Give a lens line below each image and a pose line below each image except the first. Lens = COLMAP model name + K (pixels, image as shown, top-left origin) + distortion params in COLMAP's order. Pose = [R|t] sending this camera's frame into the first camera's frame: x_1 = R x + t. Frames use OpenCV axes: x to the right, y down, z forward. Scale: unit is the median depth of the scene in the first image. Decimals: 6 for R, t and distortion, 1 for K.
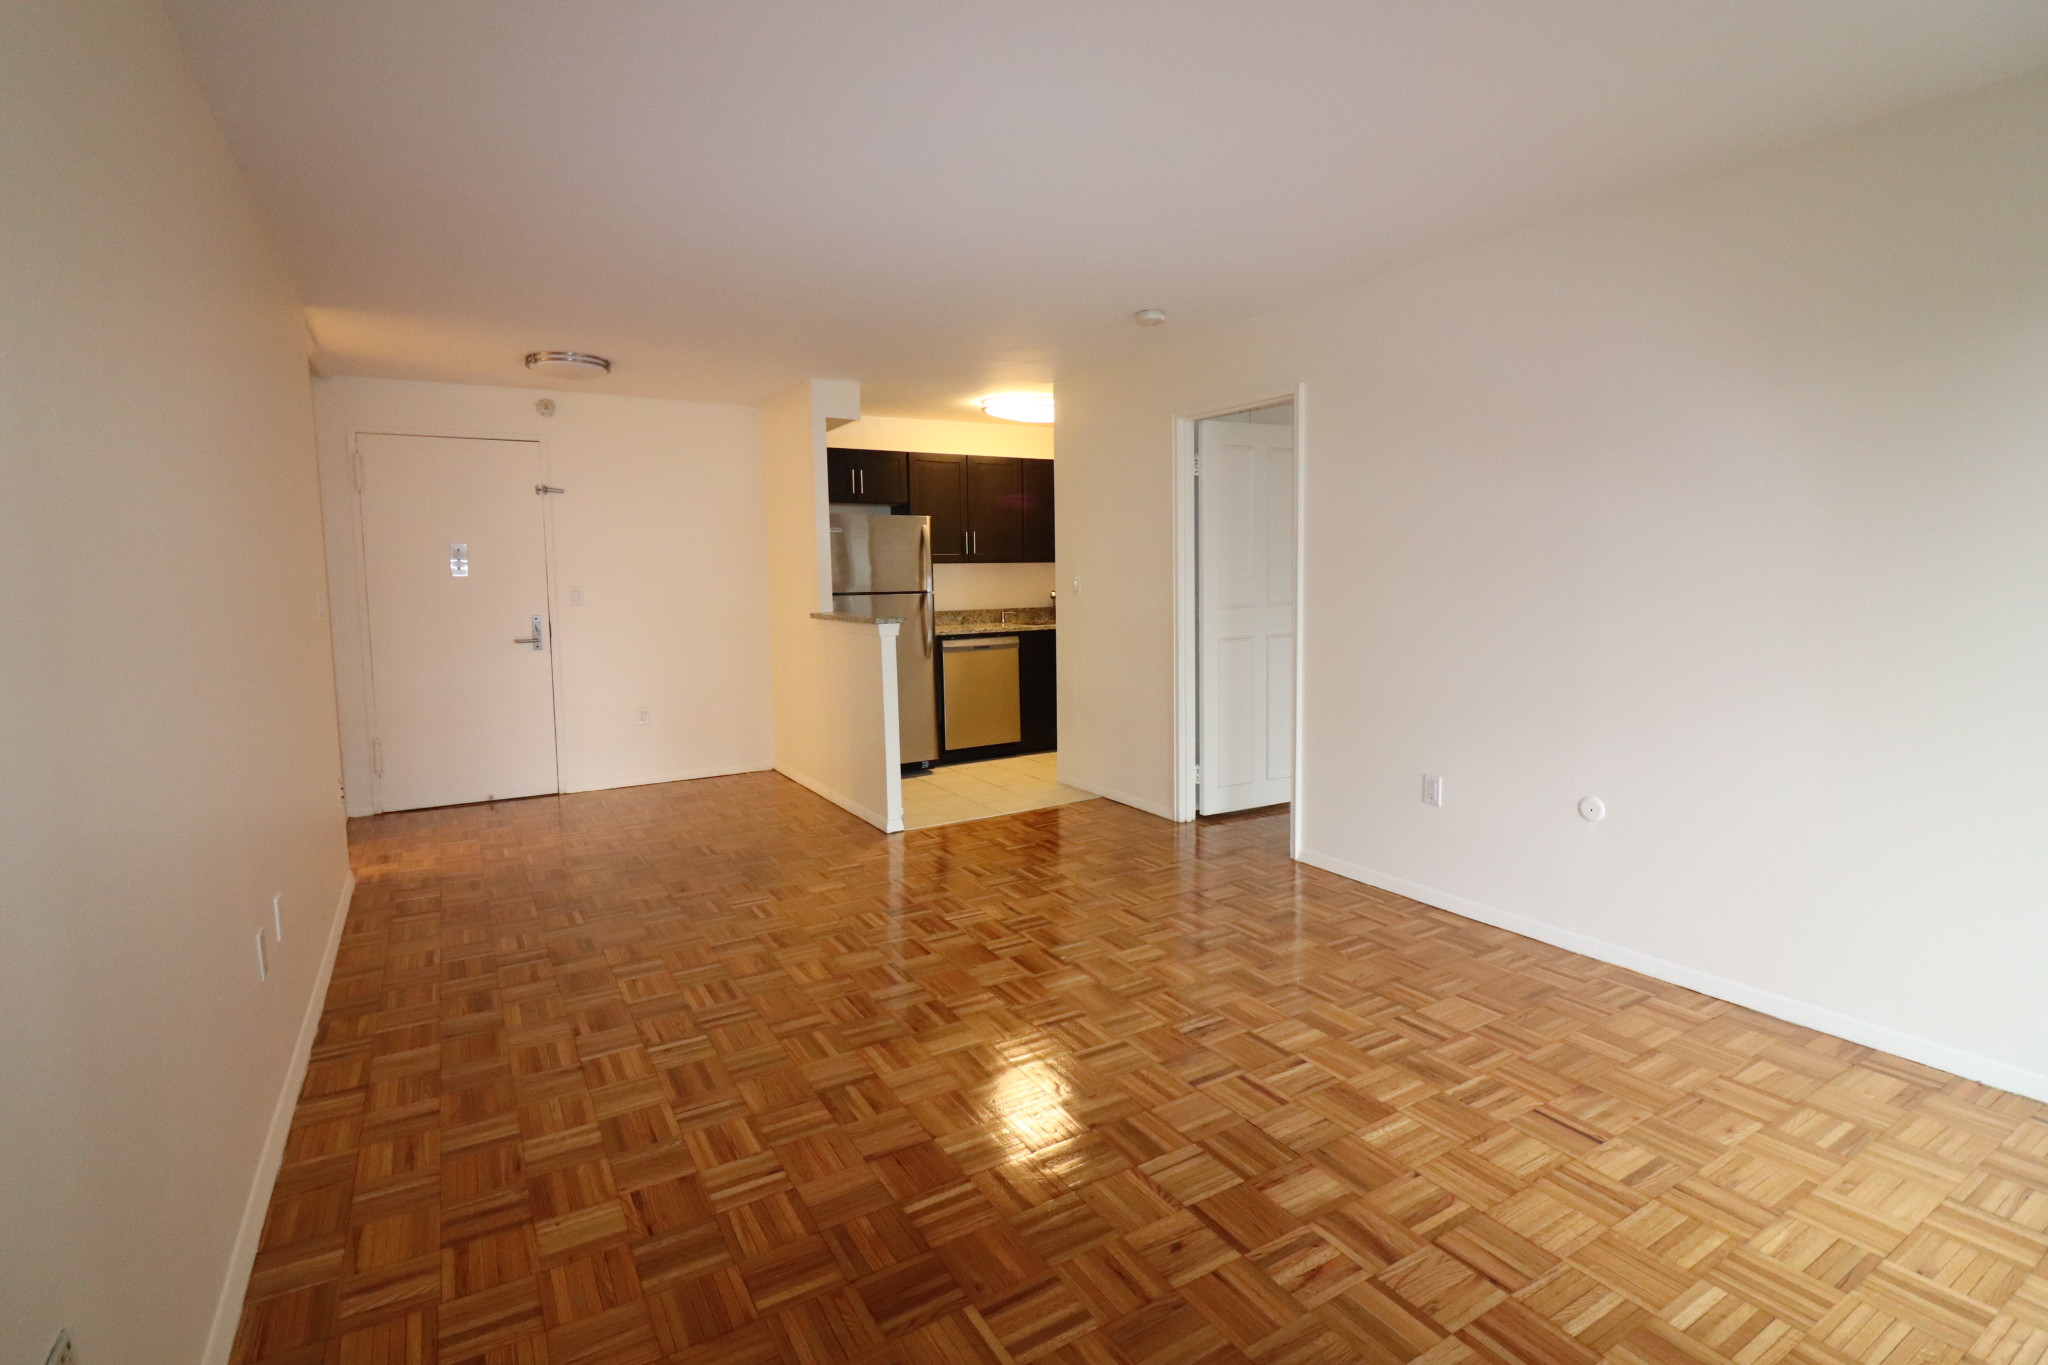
lens RADIAL K [[948.1, 0, 1022.9], [0, 948.1, 665.7], [0, 0, 1]] dist [-0.002254, -0.013410]
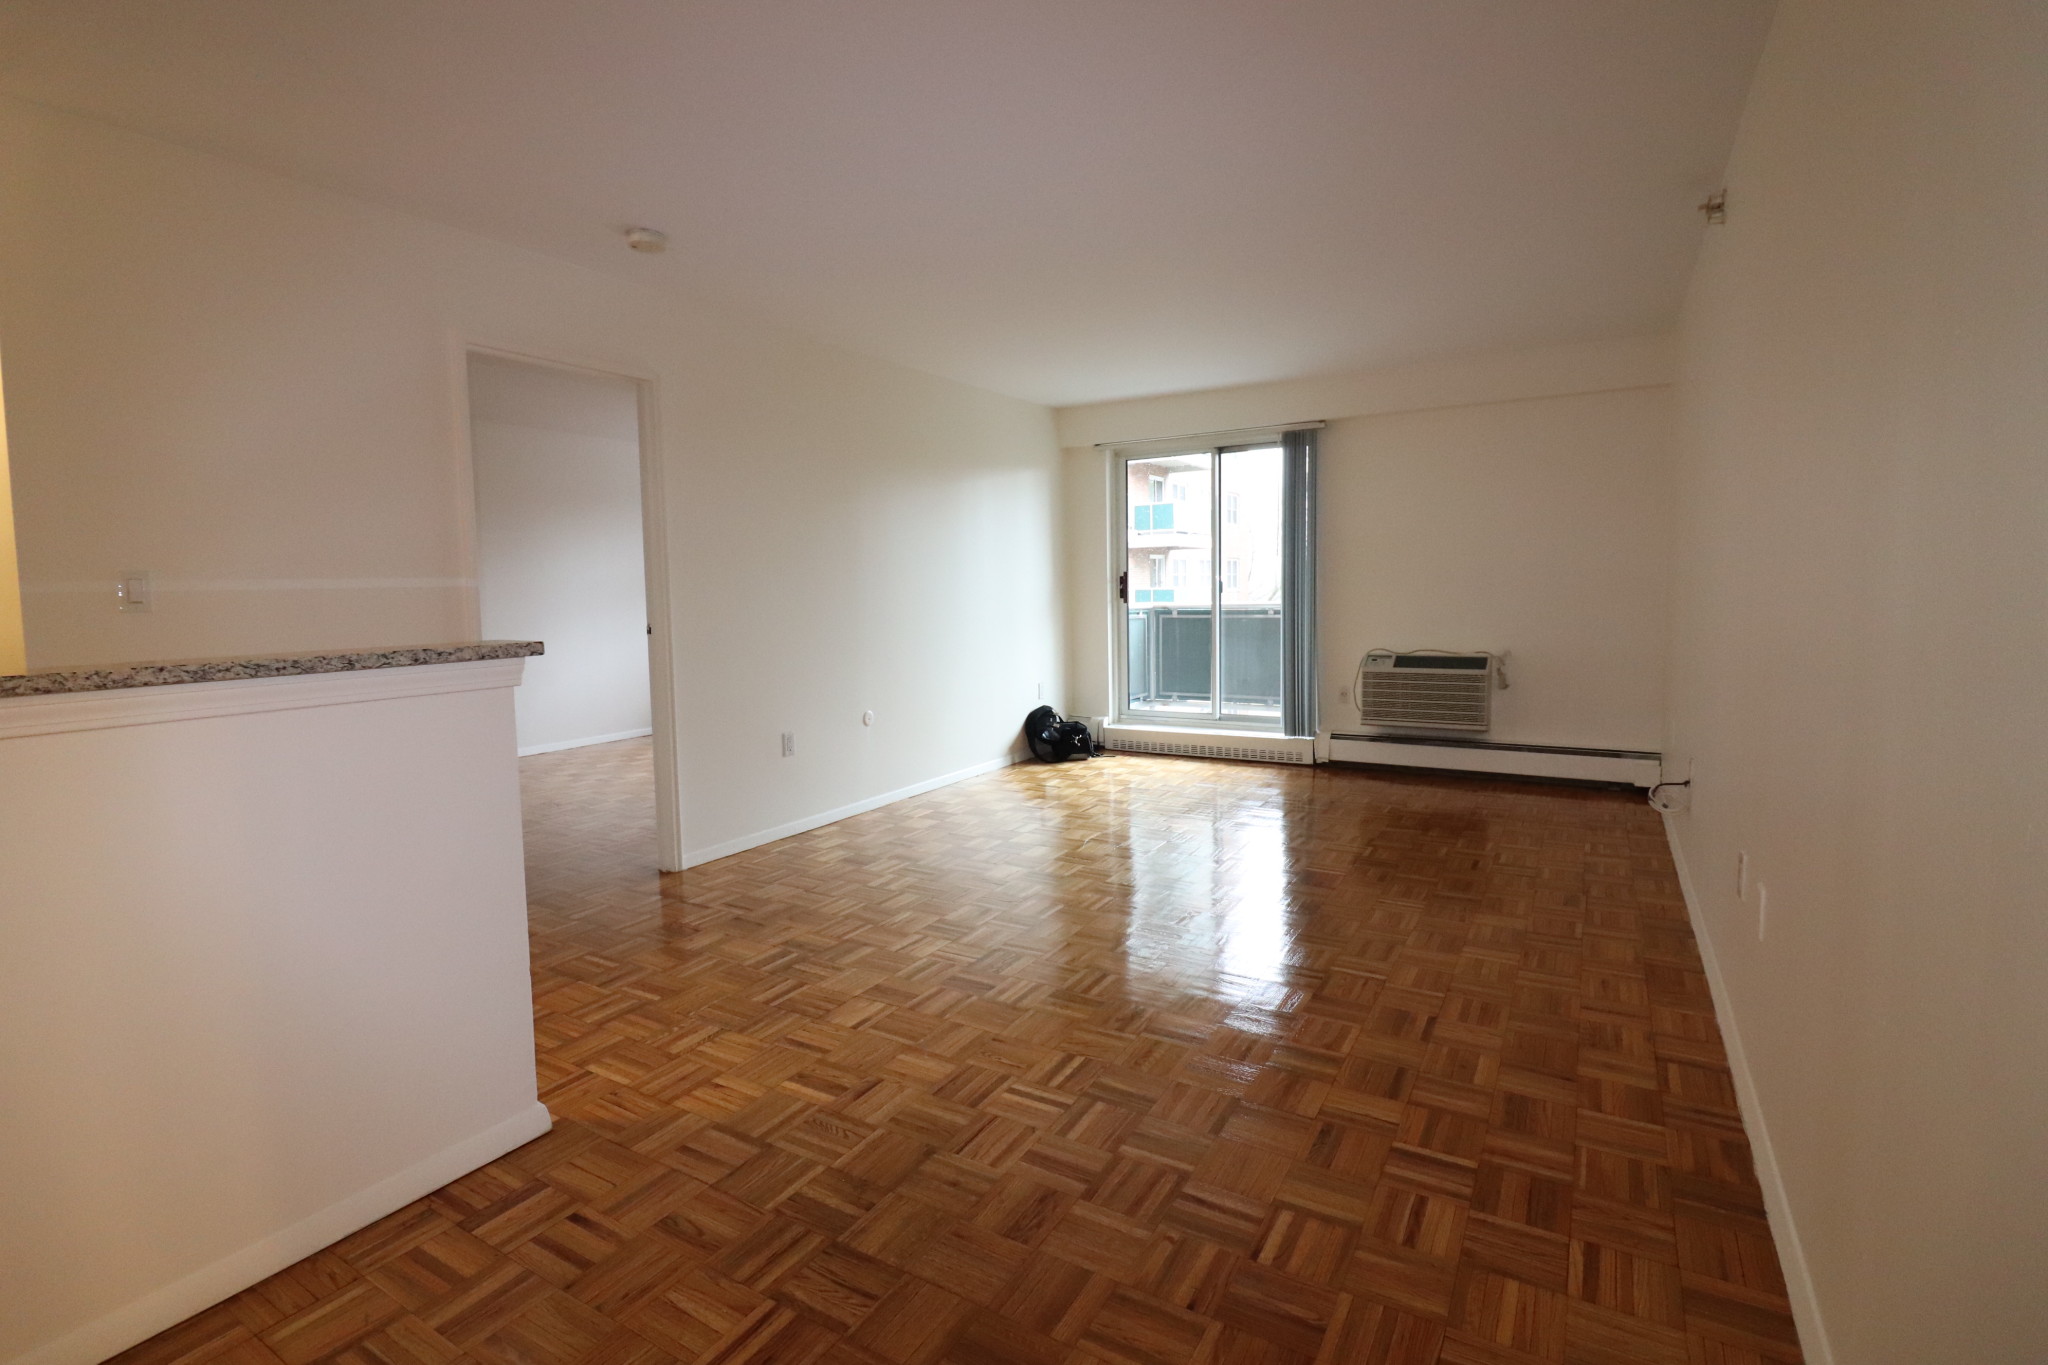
lens RADIAL K [[948.1, 0, 1022.9], [0, 948.1, 665.7], [0, 0, 1]] dist [-0.002254, -0.013410]
pose [[-0.463058, -0.049271, 0.884958, -1.100425], [0.112777, 0.987063, 0.113967, -0.104184], [-0.879124, 0.152576, -0.451510, 1.736091]]
